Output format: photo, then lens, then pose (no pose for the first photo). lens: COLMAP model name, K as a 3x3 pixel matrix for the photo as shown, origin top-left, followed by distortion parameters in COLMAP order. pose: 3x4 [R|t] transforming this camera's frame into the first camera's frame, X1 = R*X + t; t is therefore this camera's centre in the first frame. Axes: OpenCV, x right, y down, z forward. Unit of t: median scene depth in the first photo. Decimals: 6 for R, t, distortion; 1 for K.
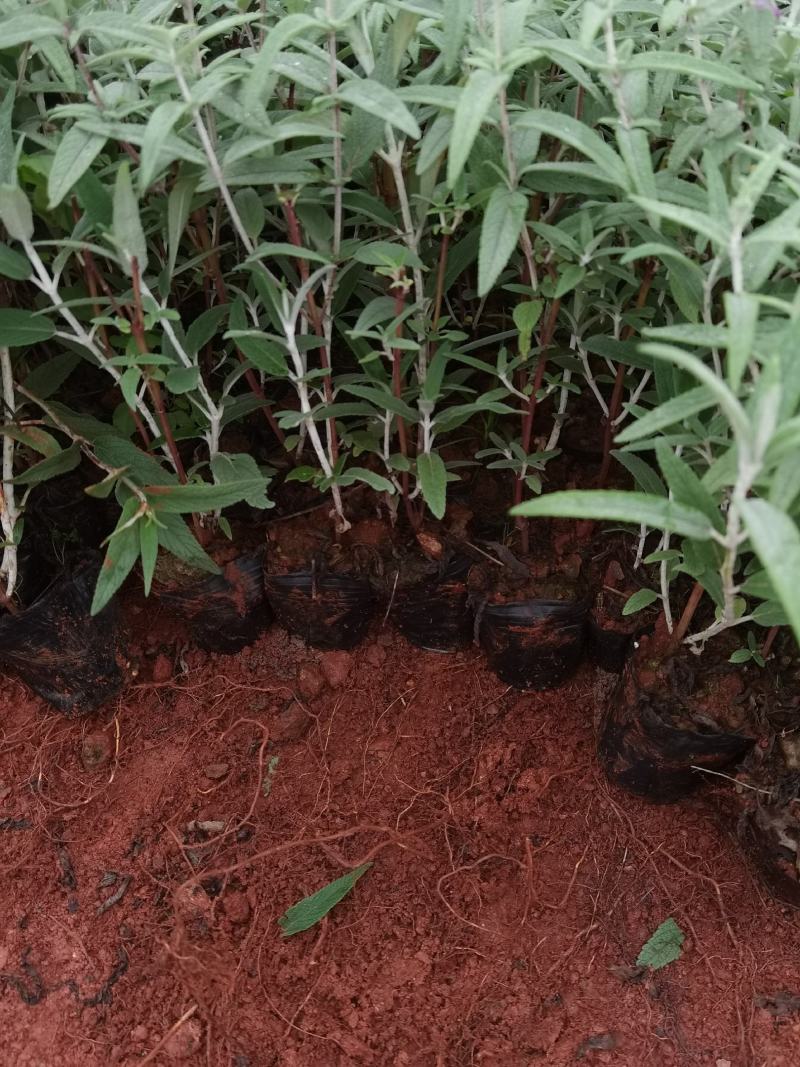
lens RADIAL K [[861.7, 0, 395.1], [0, 861.7, 532.9], [0, 0, 1]] dist [0.003119, 0.016726]
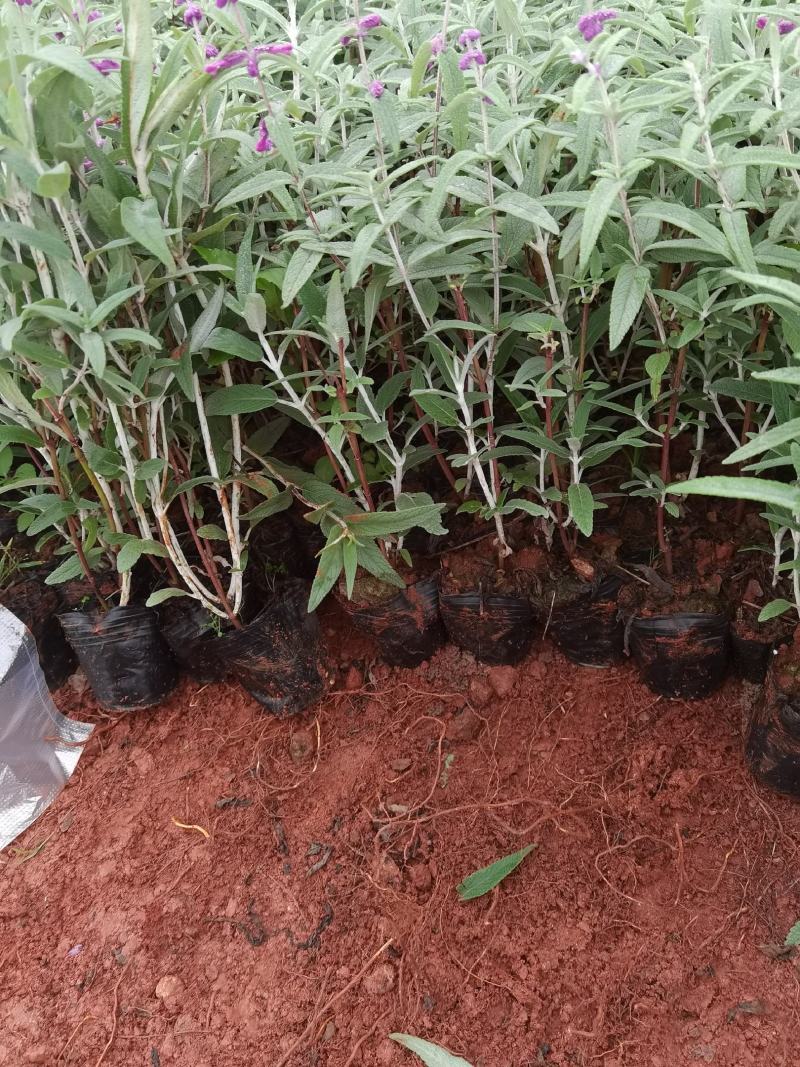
lens RADIAL K [[861.7, 0, 395.1], [0, 861.7, 532.9], [0, 0, 1]] dist [0.003119, 0.016726]
pose [[0.981915, -0.023537, -0.187855, 0.013398], [0.008686, 0.996798, -0.079489, 0.062562], [0.189124, 0.076420, 0.978975, -0.191575]]
